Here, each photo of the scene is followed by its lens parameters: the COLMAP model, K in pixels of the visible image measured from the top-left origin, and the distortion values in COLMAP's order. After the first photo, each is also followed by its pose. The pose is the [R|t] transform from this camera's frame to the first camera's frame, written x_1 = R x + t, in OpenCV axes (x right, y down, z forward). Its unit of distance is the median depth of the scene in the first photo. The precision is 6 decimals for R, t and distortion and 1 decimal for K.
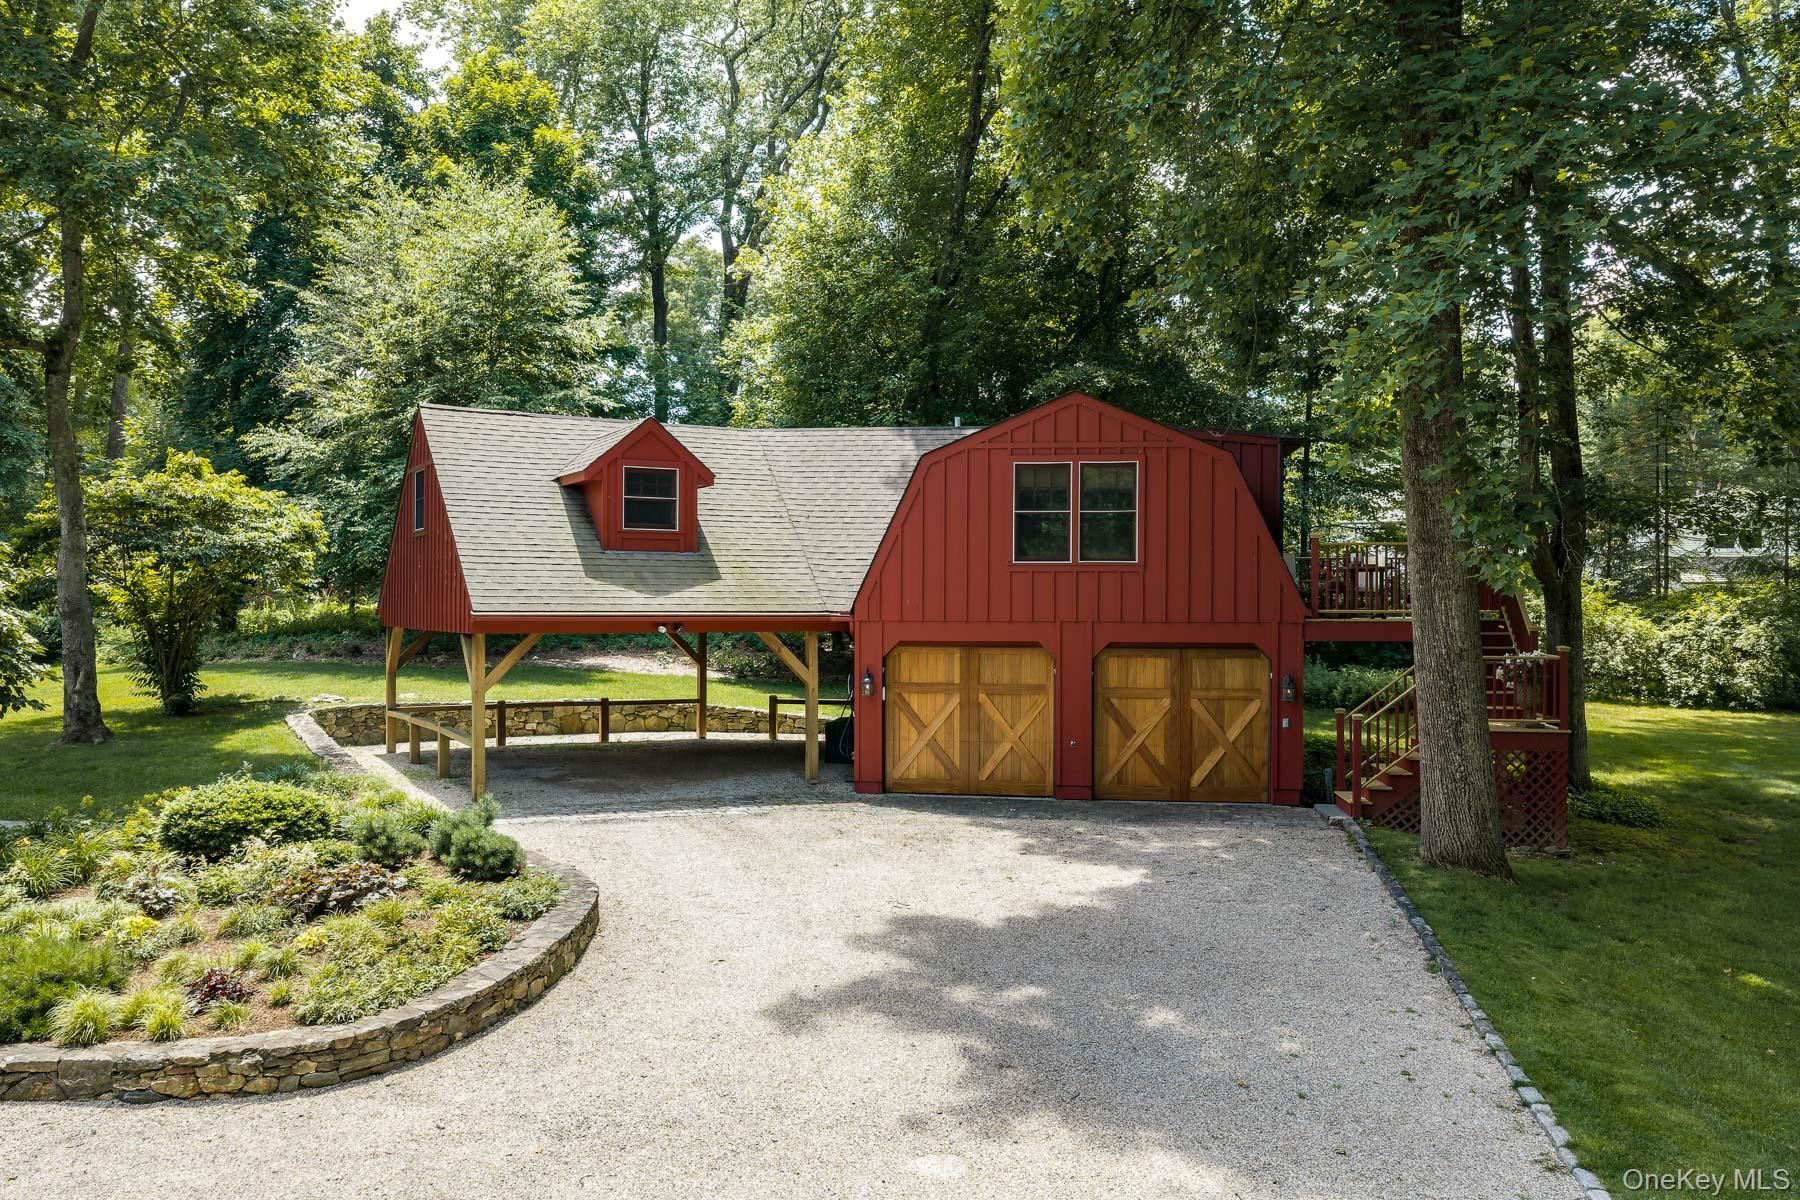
lens RADIAL K [[1506.7, 0, 909.2], [0, 1506.7, 598.1], [0, 0, 1]] dist [0.031993, -0.018532]
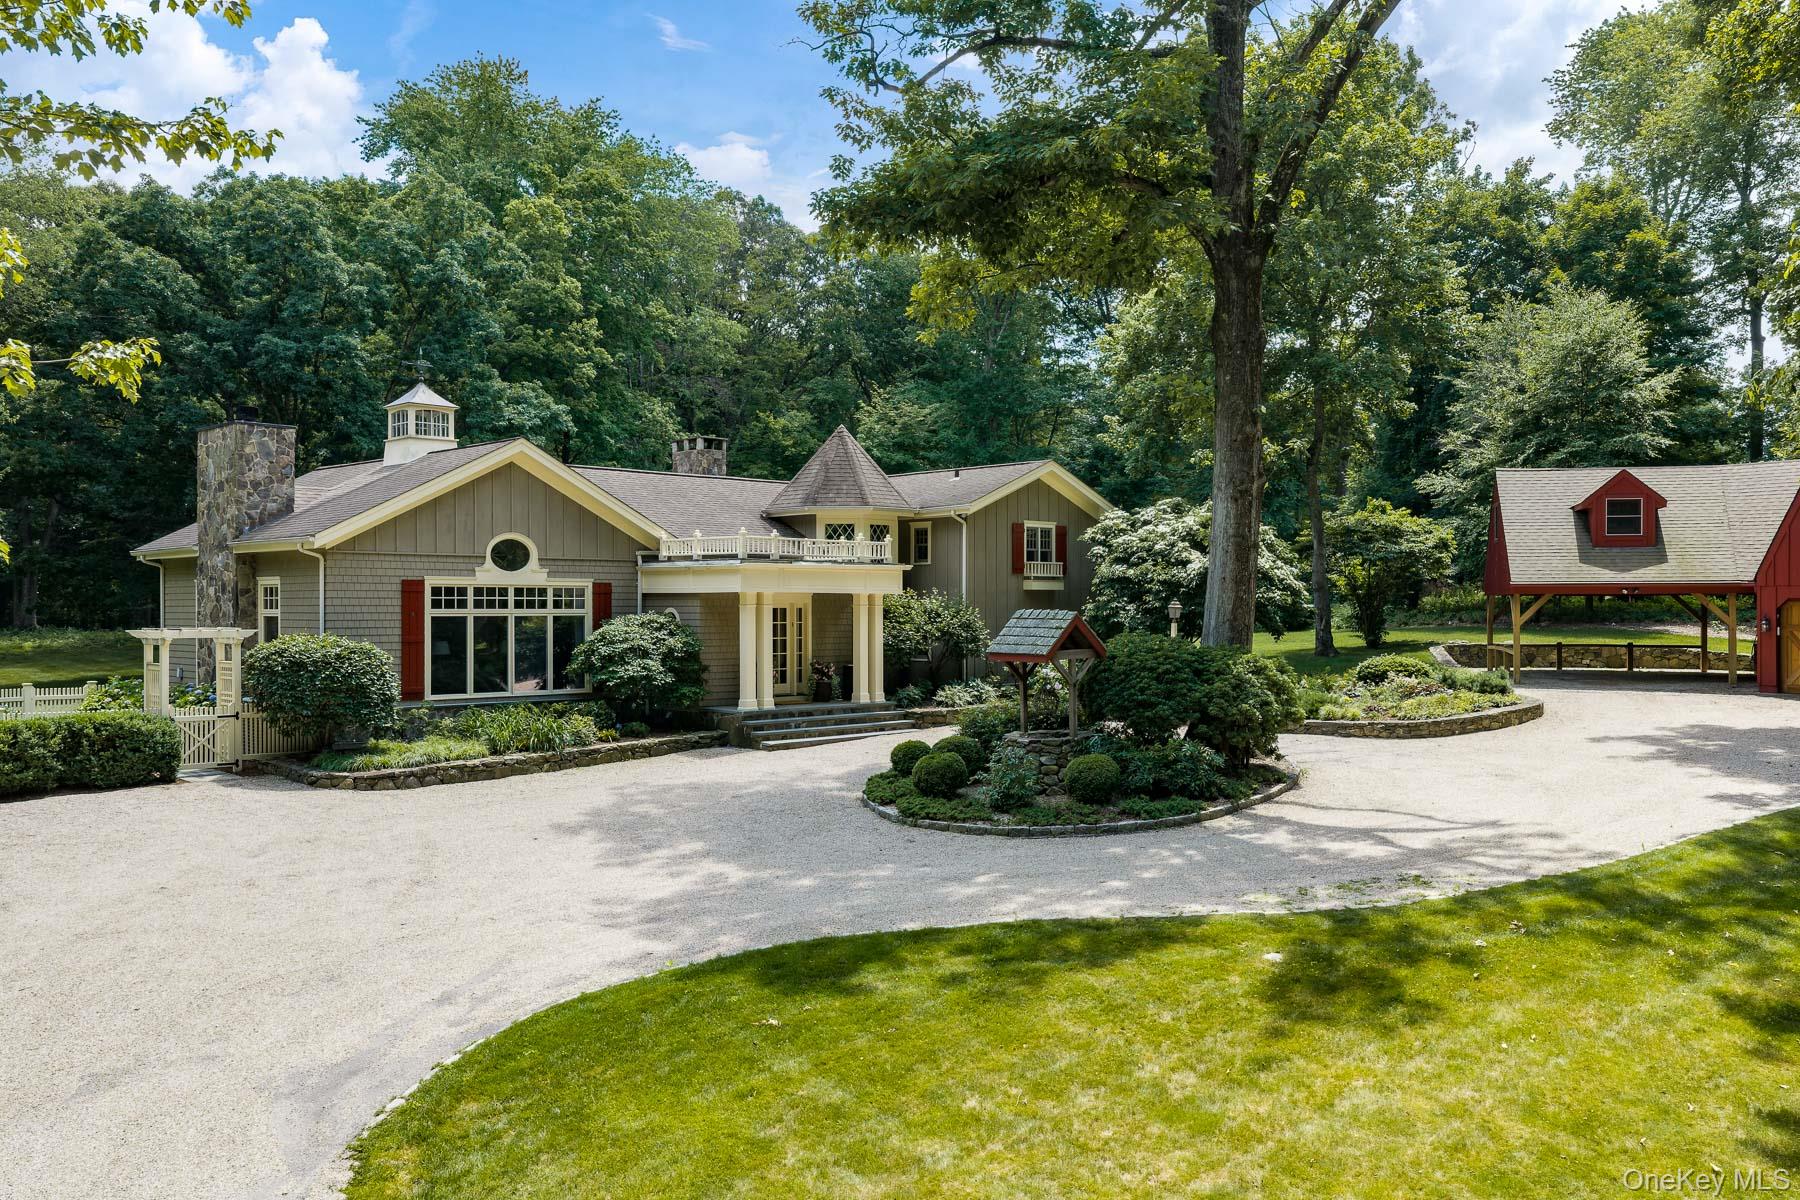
lens RADIAL K [[1506.7, 0, 907.0], [0, 1506.7, 601.9], [0, 0, 1]] dist [0.031993, -0.018532]
pose [[0.721789, -0.006833, -0.692079, 0.341316], [0.006878, 0.999973, -0.002699, 0.023834], [0.692079, -0.002812, 0.721817, -0.640834]]
